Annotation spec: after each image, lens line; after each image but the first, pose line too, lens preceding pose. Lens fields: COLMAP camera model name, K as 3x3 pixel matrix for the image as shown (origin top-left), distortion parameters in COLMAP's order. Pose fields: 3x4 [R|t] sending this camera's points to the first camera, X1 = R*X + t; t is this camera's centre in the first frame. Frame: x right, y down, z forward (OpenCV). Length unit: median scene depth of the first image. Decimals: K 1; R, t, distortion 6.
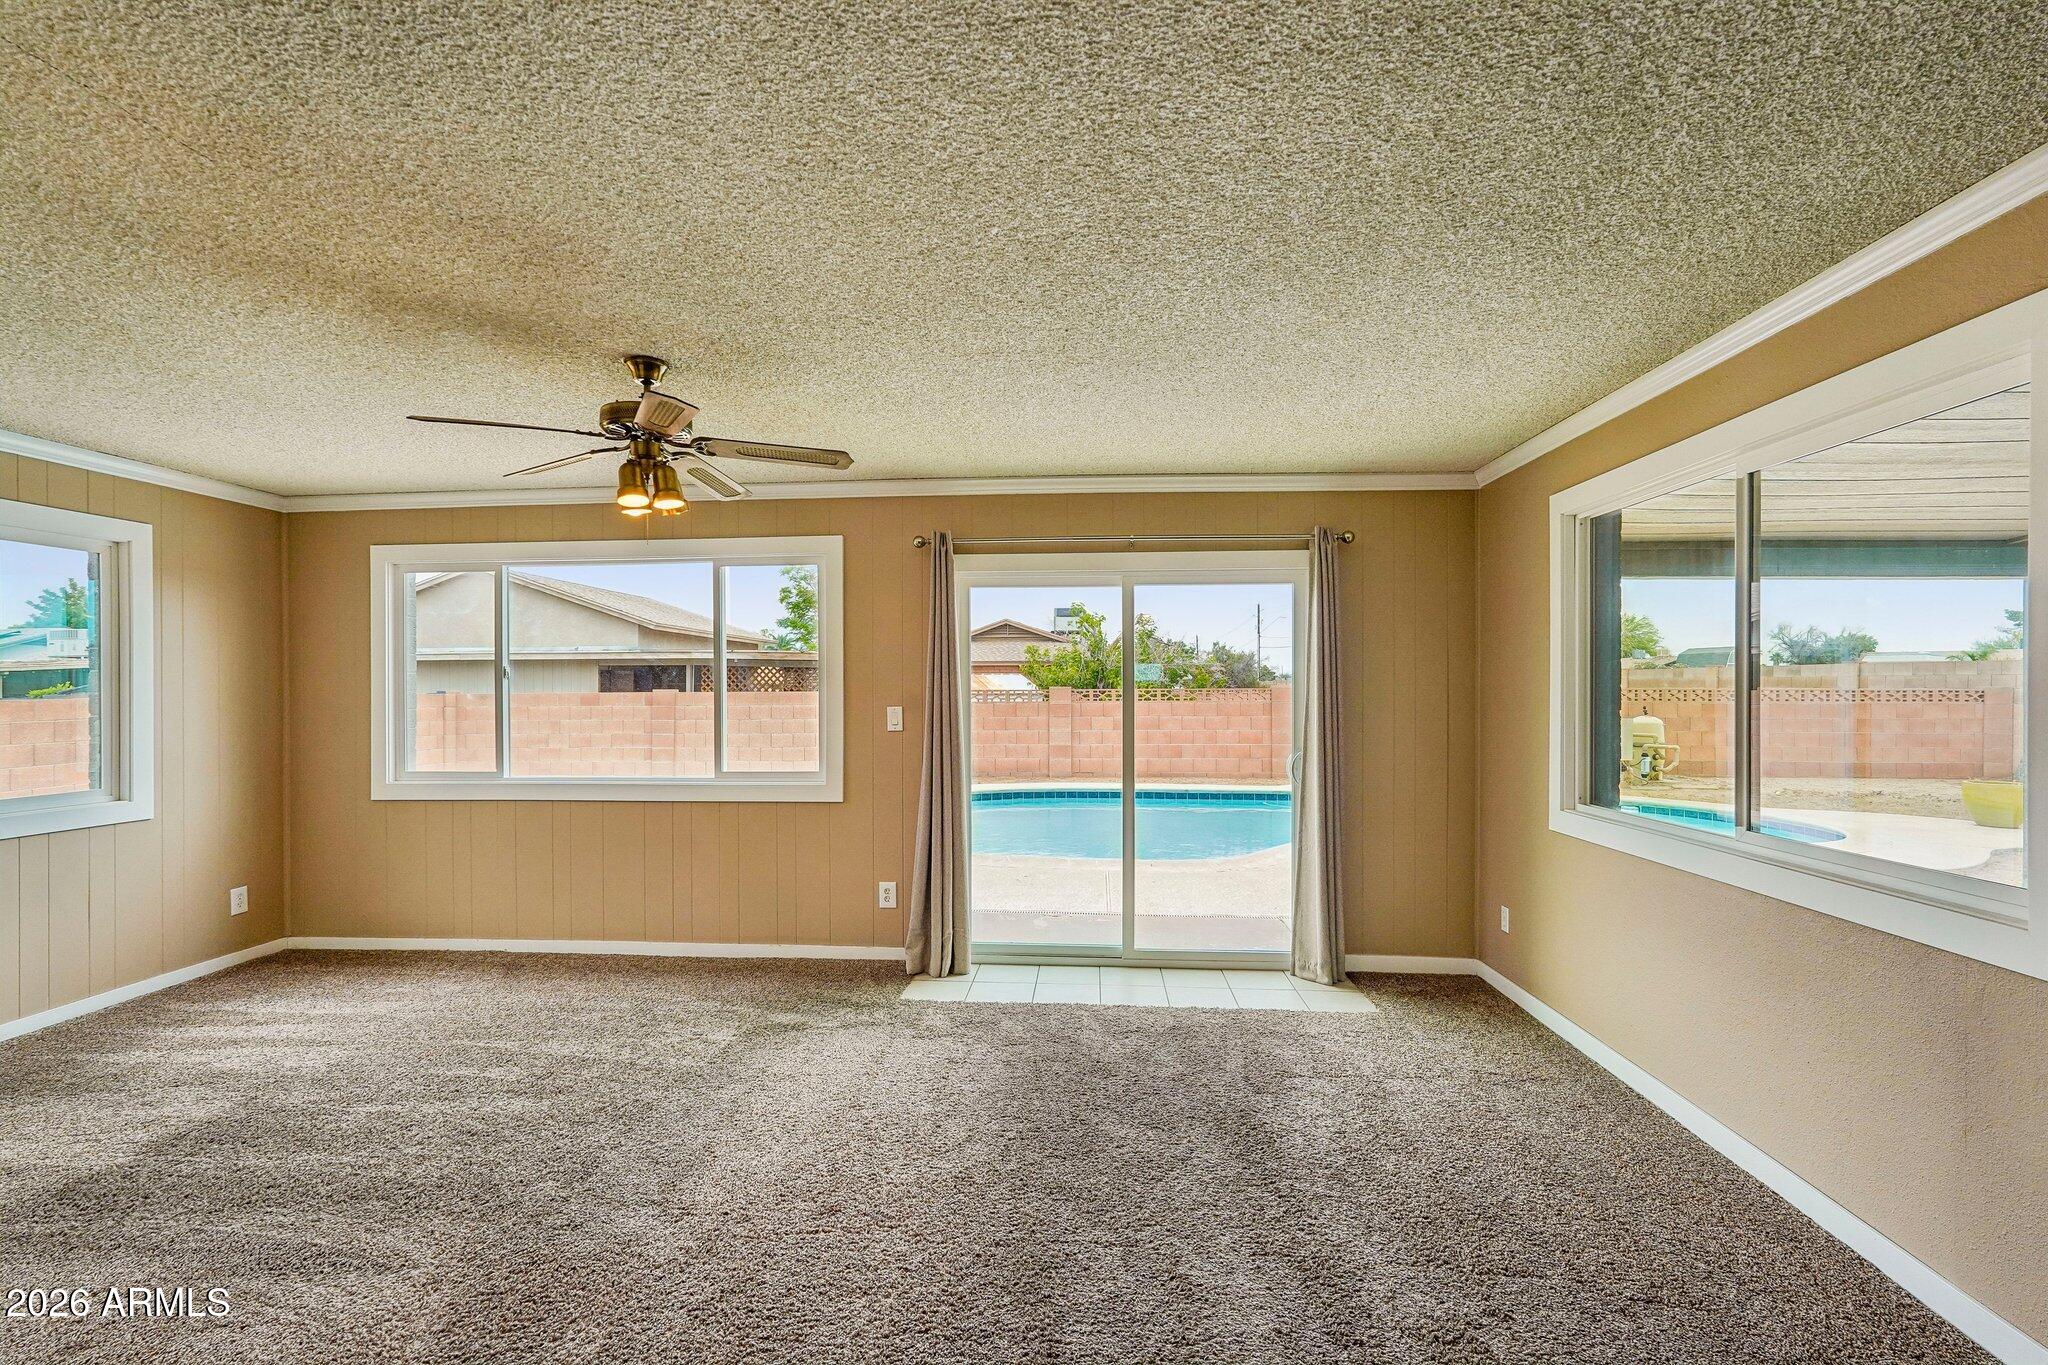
lens RADIAL K [[917.6, 0, 1022.0], [0, 917.6, 684.6], [0, 0, 1]] dist [0.000086, 0.000228]
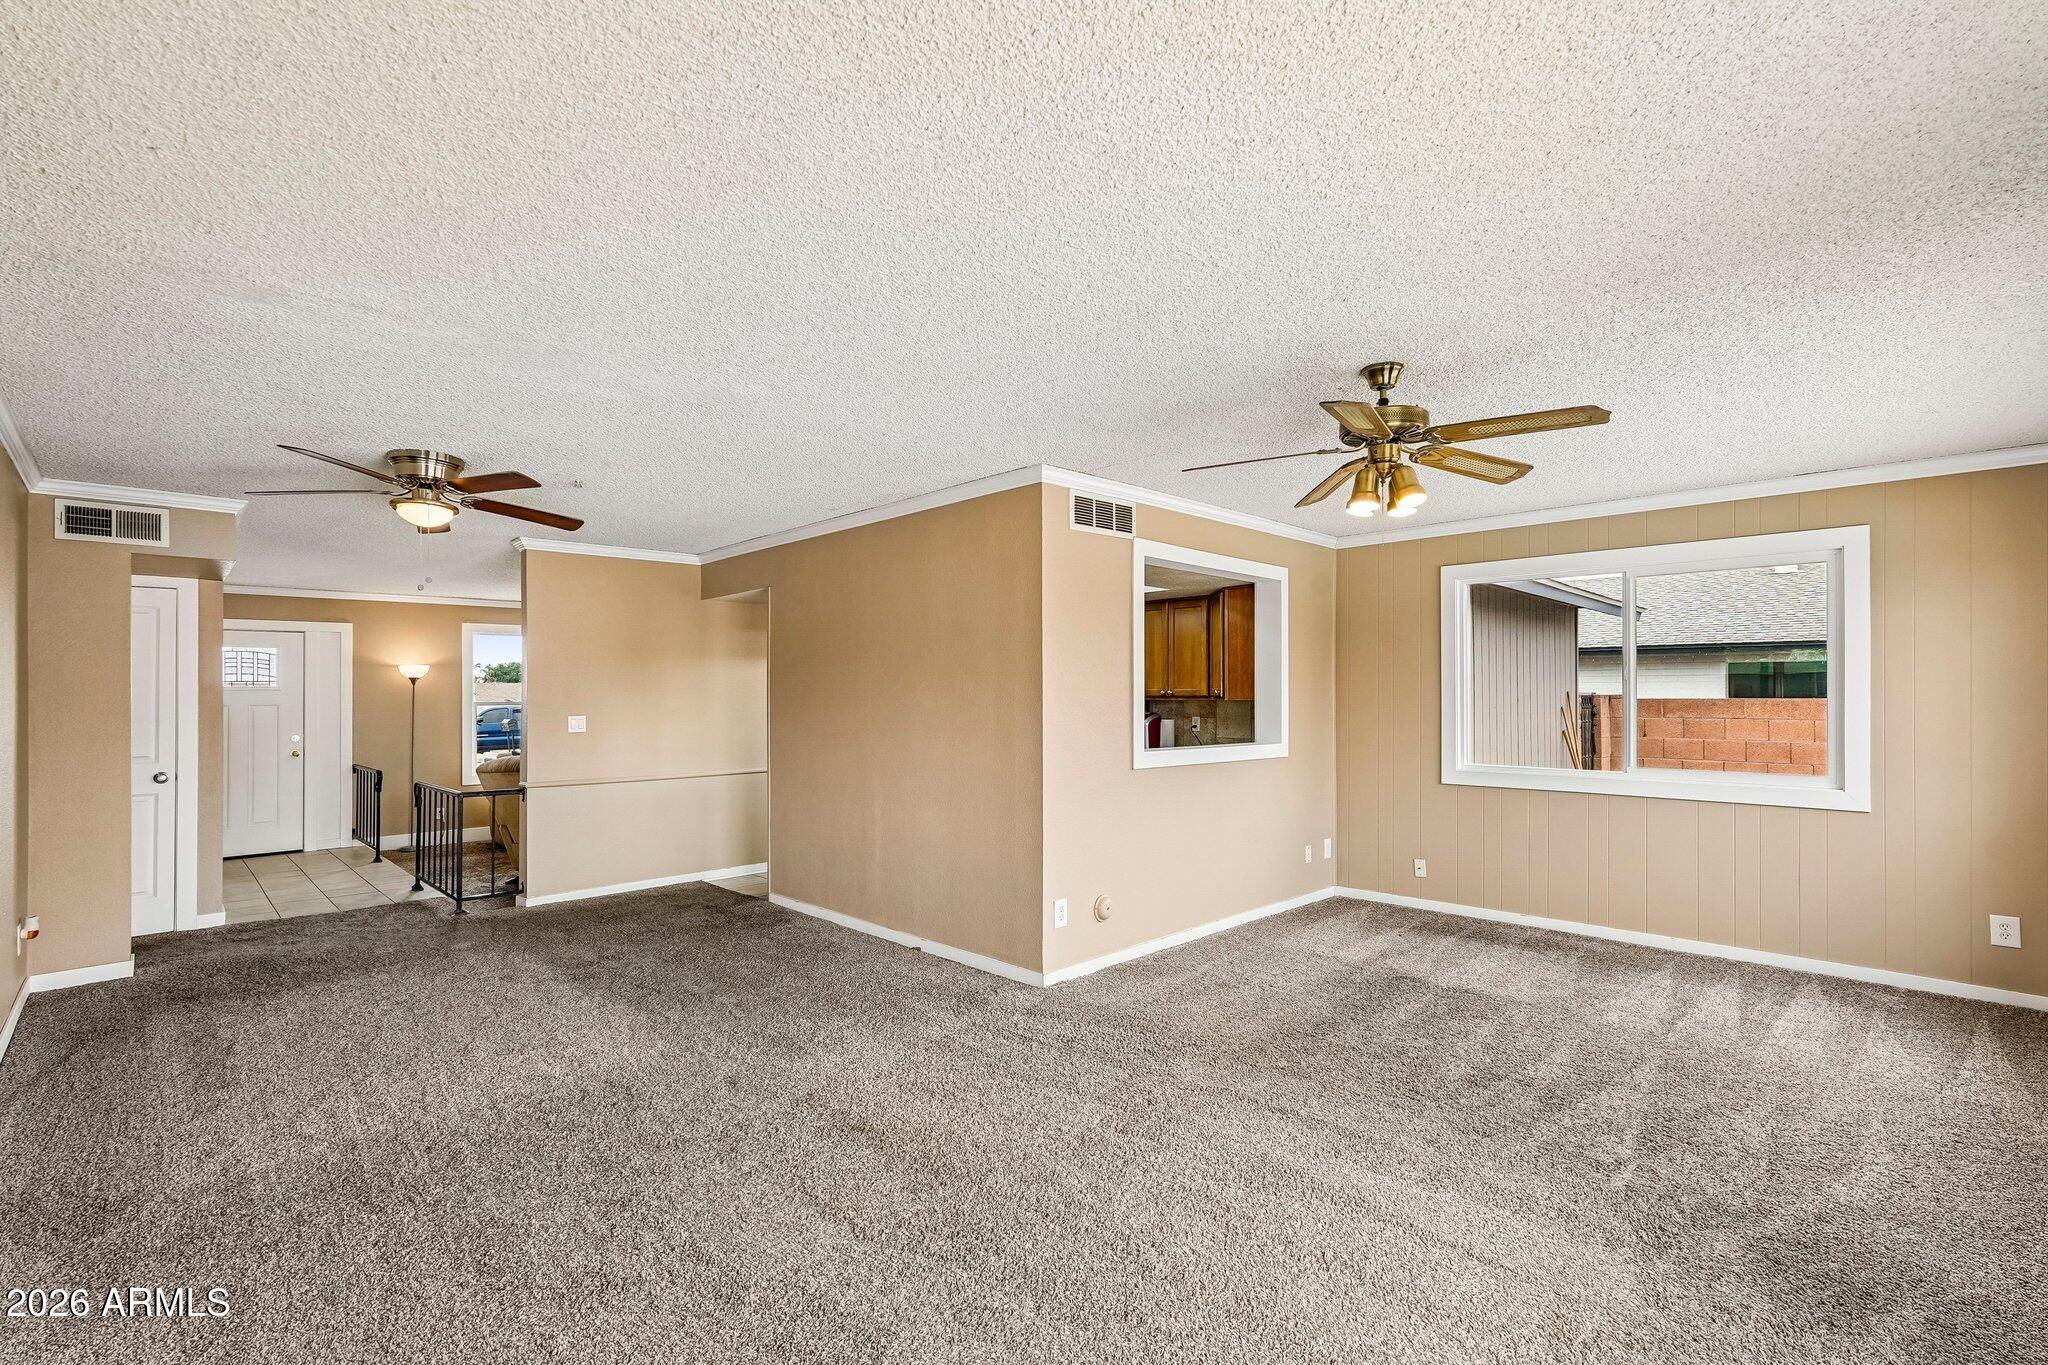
lens RADIAL K [[917.6, 0, 1017.5], [0, 917.6, 680.2], [0, 0, 1]] dist [0.000086, 0.000228]
pose [[-0.639782, 0.006022, -0.768533, 0.550021], [0.006853, 0.999974, 0.002131, -0.012555], [0.768526, -0.003904, -0.639807, 1.135396]]
